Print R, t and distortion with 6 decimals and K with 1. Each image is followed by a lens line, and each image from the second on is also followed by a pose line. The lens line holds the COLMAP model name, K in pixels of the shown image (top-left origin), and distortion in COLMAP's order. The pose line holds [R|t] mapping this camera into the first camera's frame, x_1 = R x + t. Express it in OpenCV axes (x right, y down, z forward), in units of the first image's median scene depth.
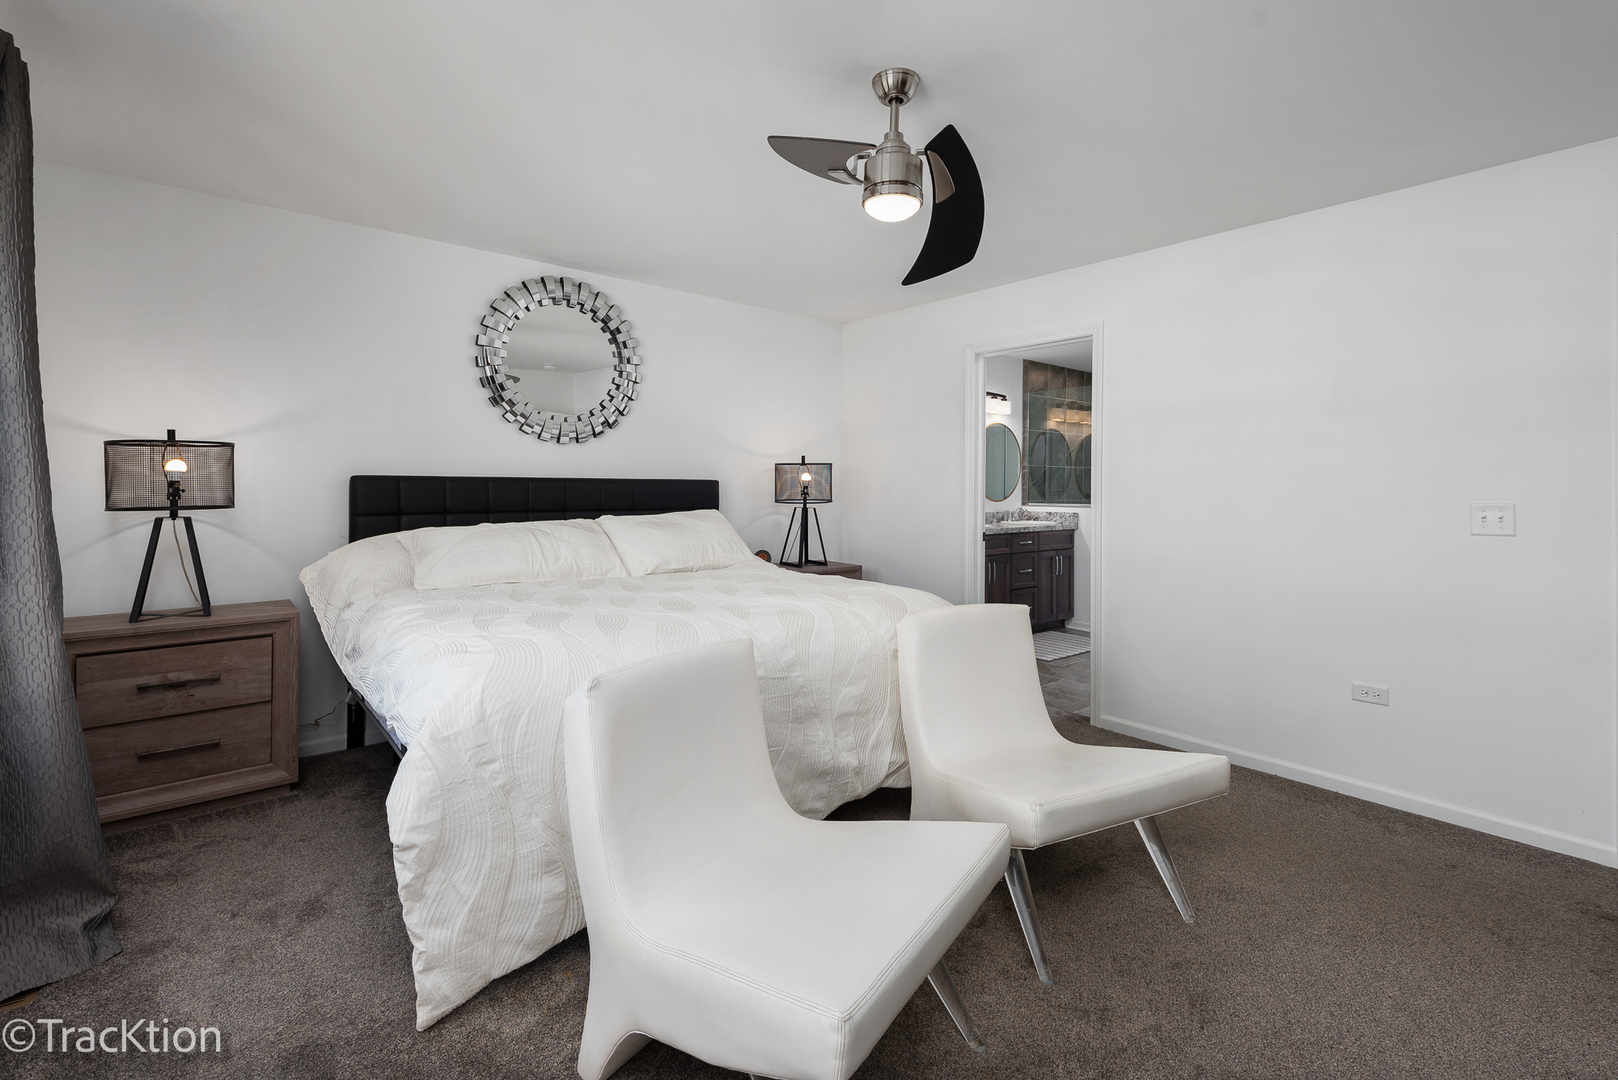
lens RADIAL K [[717.6, 0, 805.3], [0, 717.6, 496.8], [0, 0, 1]] dist [0.001723, 0.000049]
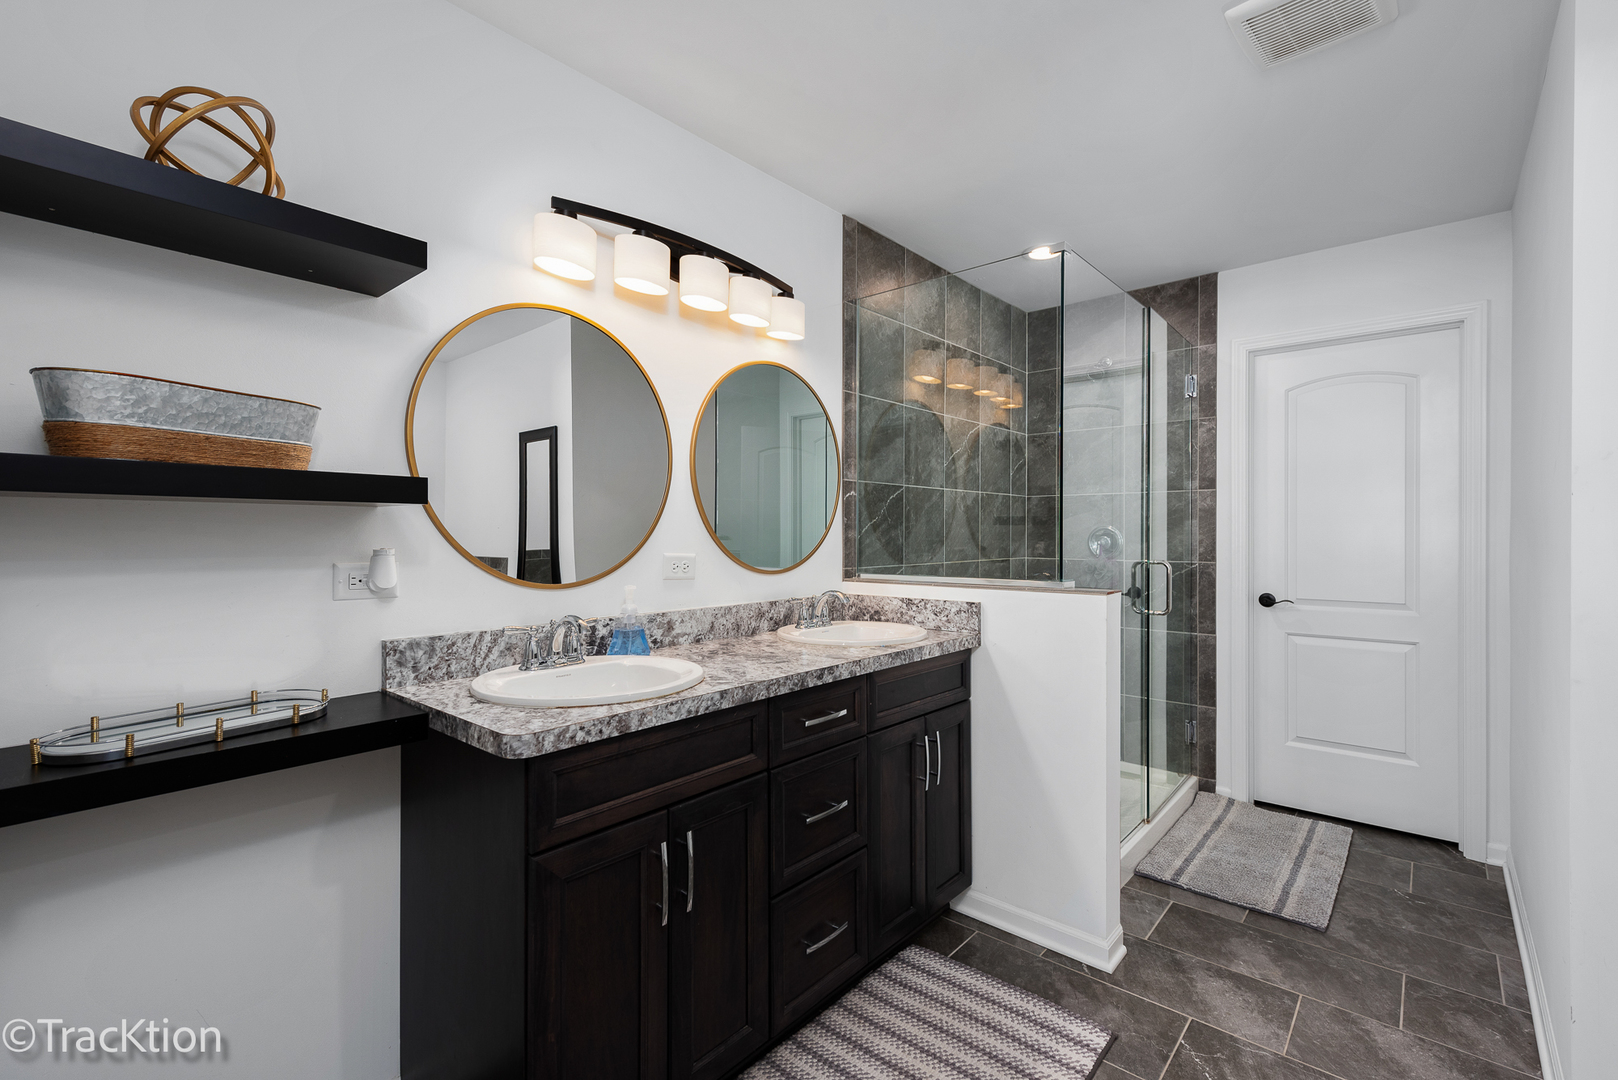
lens RADIAL K [[706.8, 0, 813.2], [0, 706.8, 537.5], [0, 0, 1]] dist [0.002993, 0.000158]
pose [[0.985690, -0.006161, 0.168458, 0.225163], [0.006913, 0.999969, -0.003882, -0.010453], [-0.168429, 0.004991, 0.985701, 0.630732]]
